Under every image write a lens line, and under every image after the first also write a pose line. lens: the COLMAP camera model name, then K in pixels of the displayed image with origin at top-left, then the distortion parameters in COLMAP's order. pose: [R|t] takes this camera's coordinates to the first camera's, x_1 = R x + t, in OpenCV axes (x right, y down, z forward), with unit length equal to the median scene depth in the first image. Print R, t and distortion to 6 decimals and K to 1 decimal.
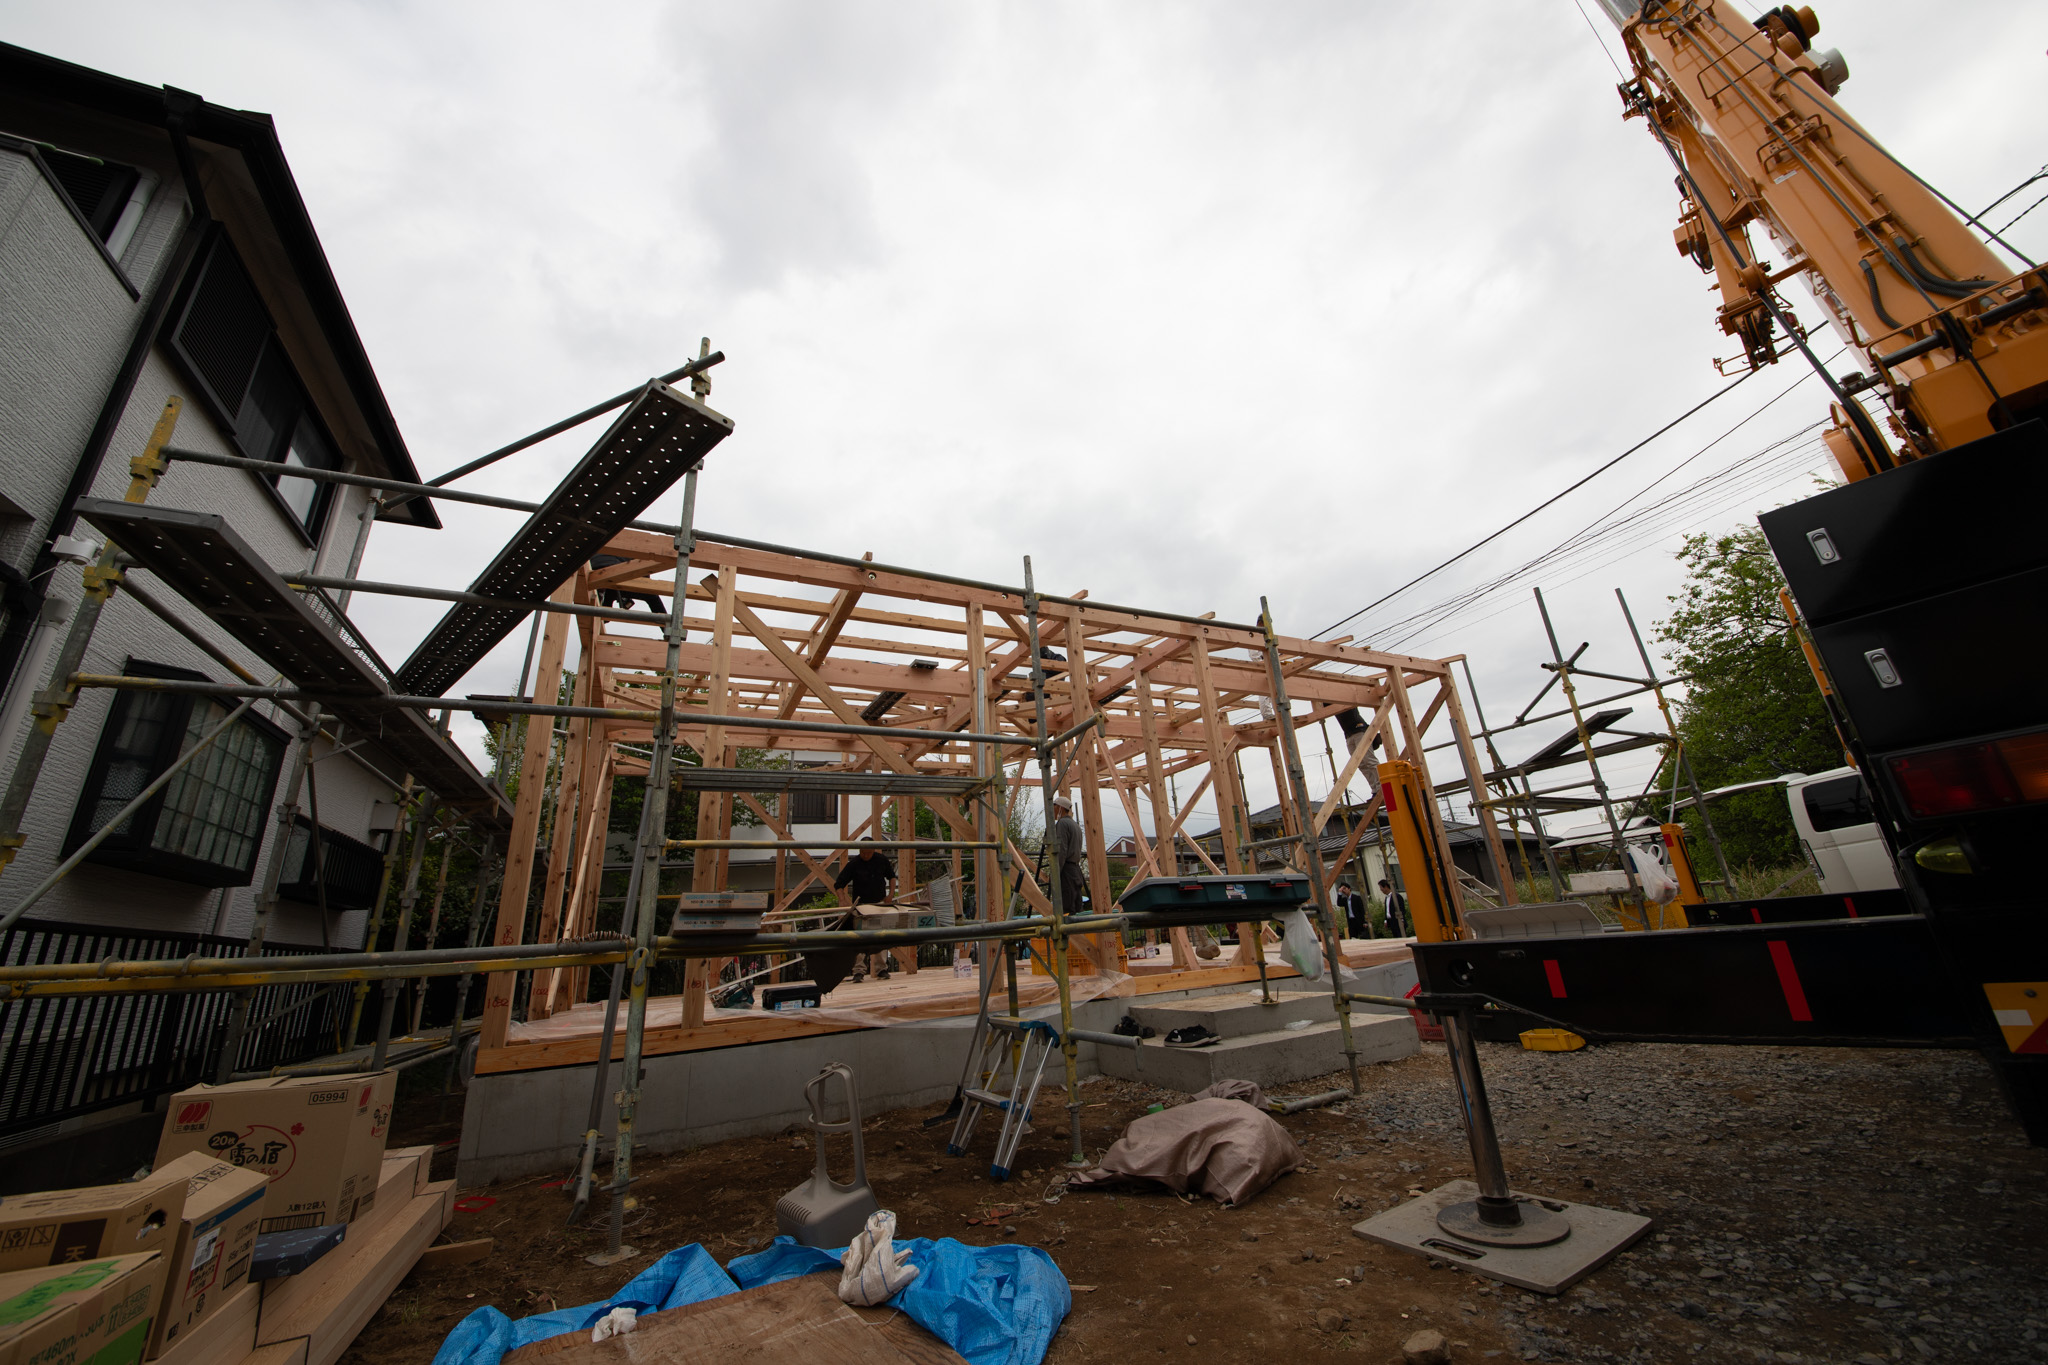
lens RADIAL K [[739.1, 0, 1024.3], [0, 739.1, 671.2], [0, 0, 1]] dist [-0.015736, -0.003492]
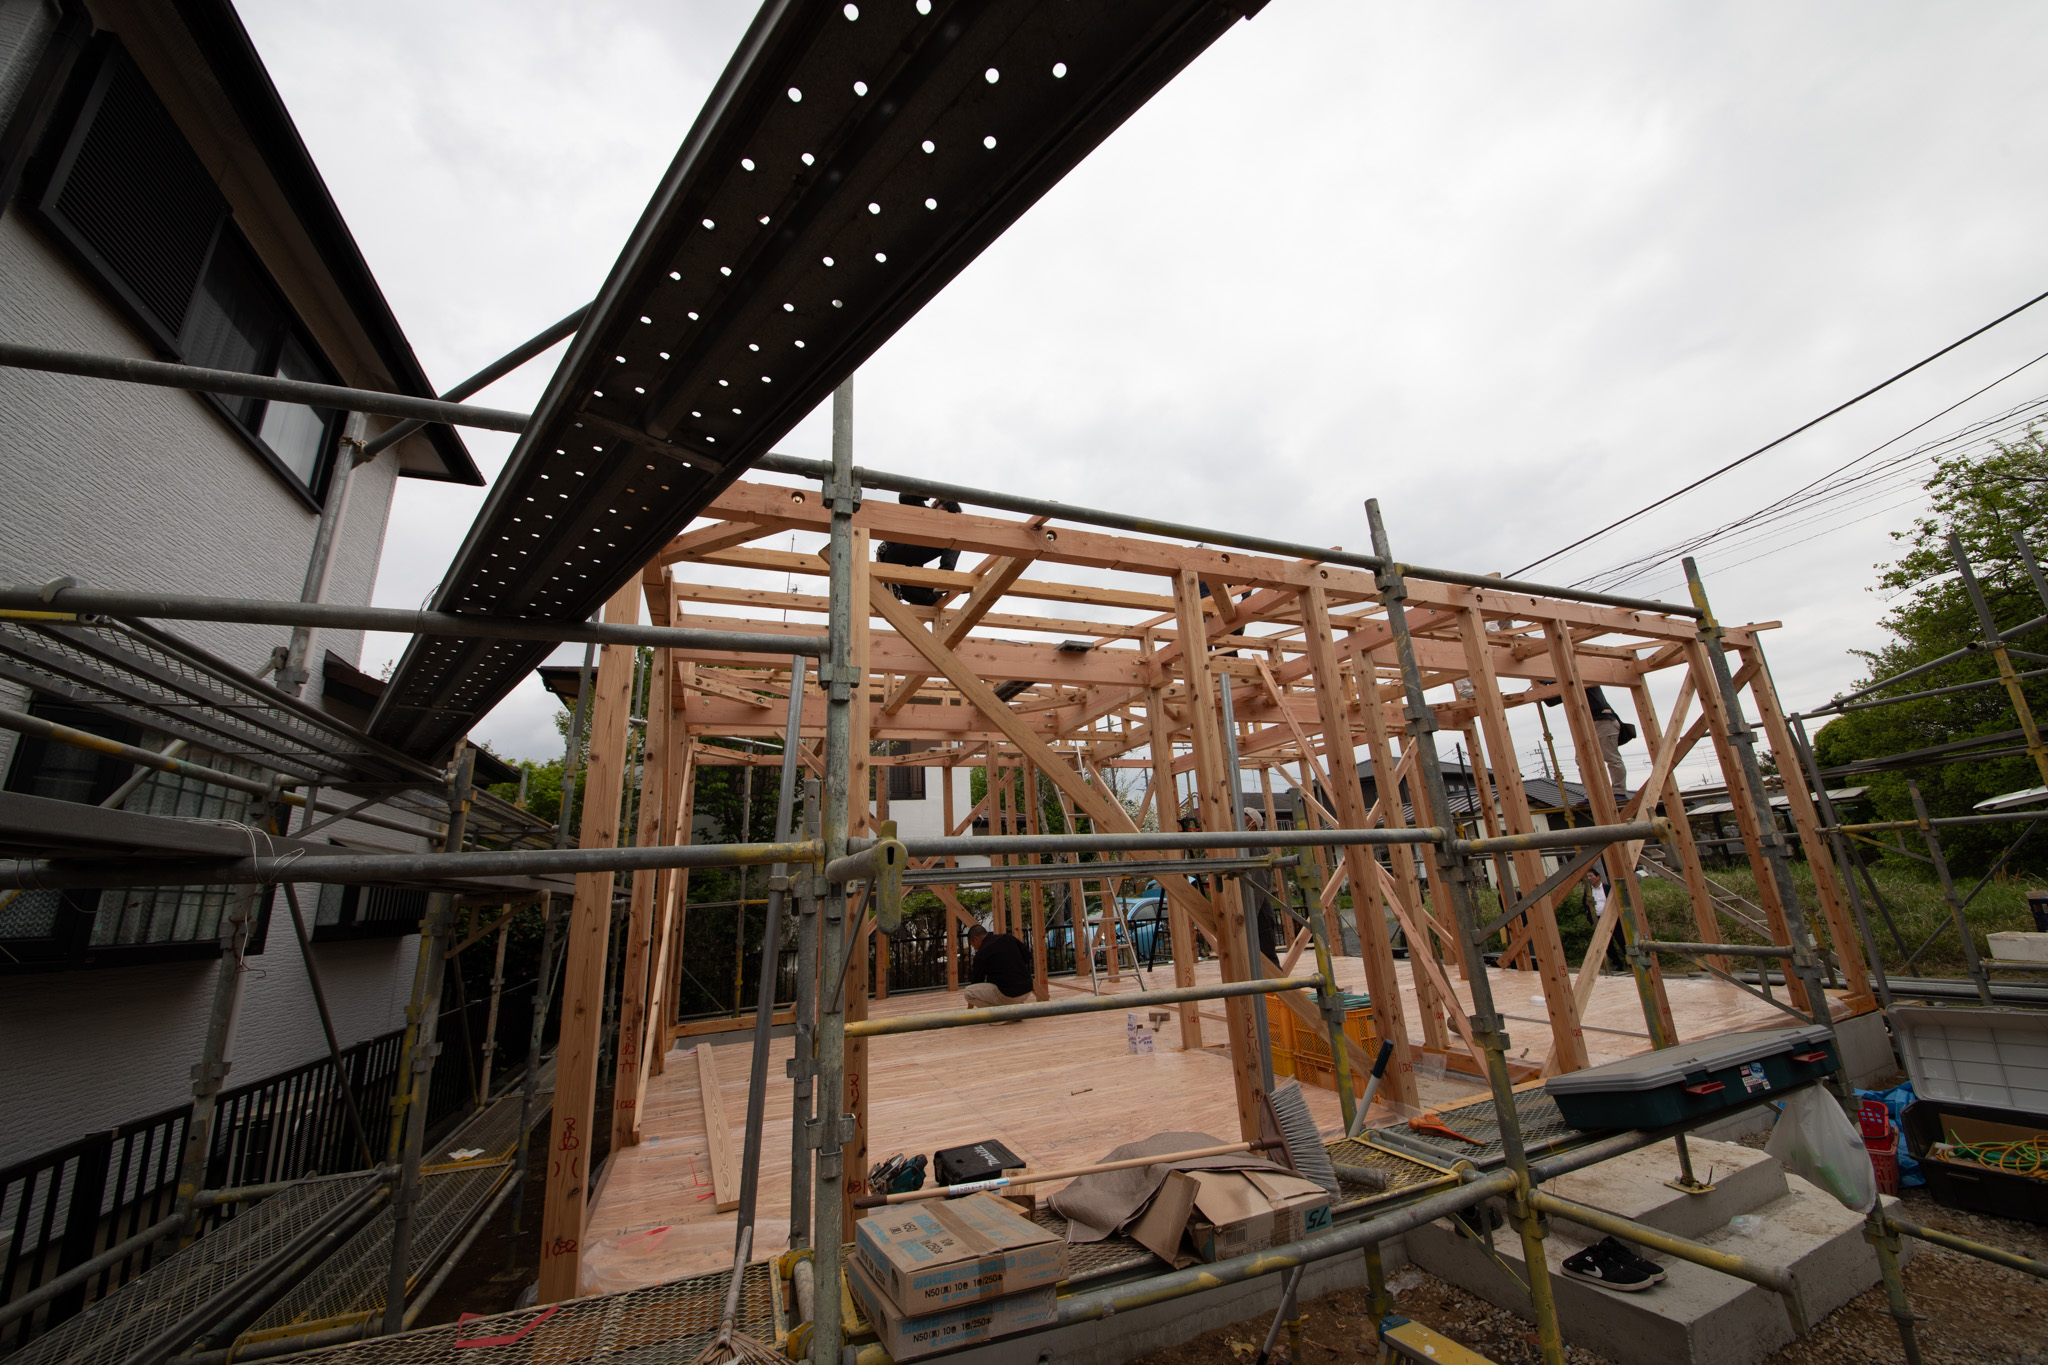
lens RADIAL K [[739.1, 0, 1024.3], [0, 739.1, 671.2], [0, 0, 1]] dist [-0.015736, -0.003492]
pose [[0.997119, -0.007421, -0.075488, -0.361482], [0.012846, 0.997348, 0.071635, -0.104058], [0.074757, -0.072398, 0.994570, 0.590507]]
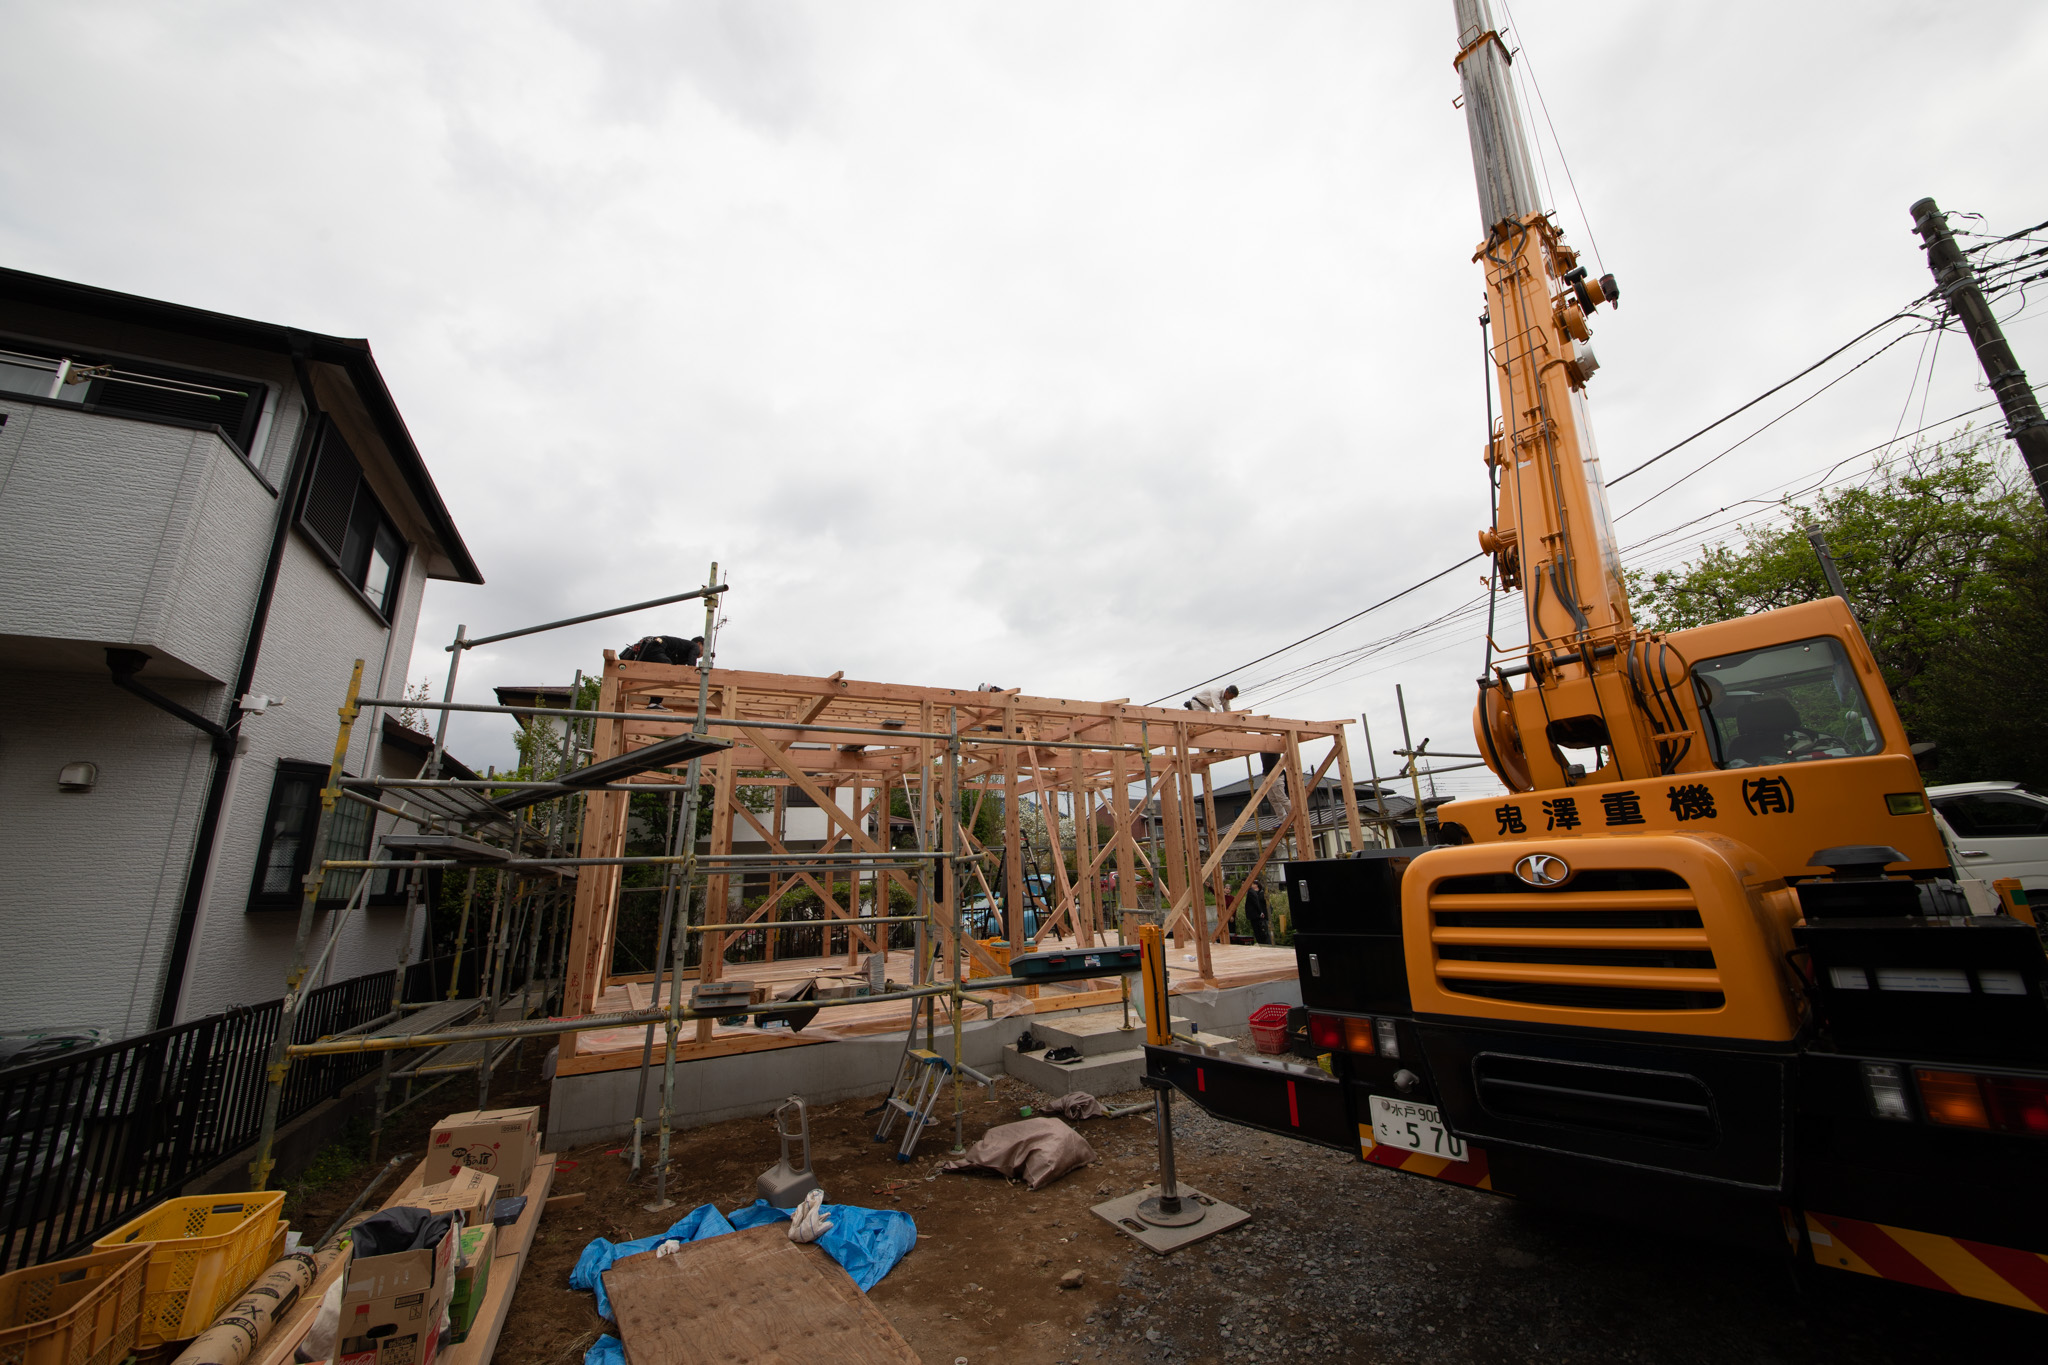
lens RADIAL K [[739.1, 0, 1024.3], [0, 739.1, 671.2], [0, 0, 1]] dist [-0.015736, -0.003492]
pose [[0.999507, 0.031329, -0.002102, 0.209929], [-0.031093, 0.996877, 0.072587, -0.502055], [0.004370, -0.072486, 0.997360, -0.511917]]
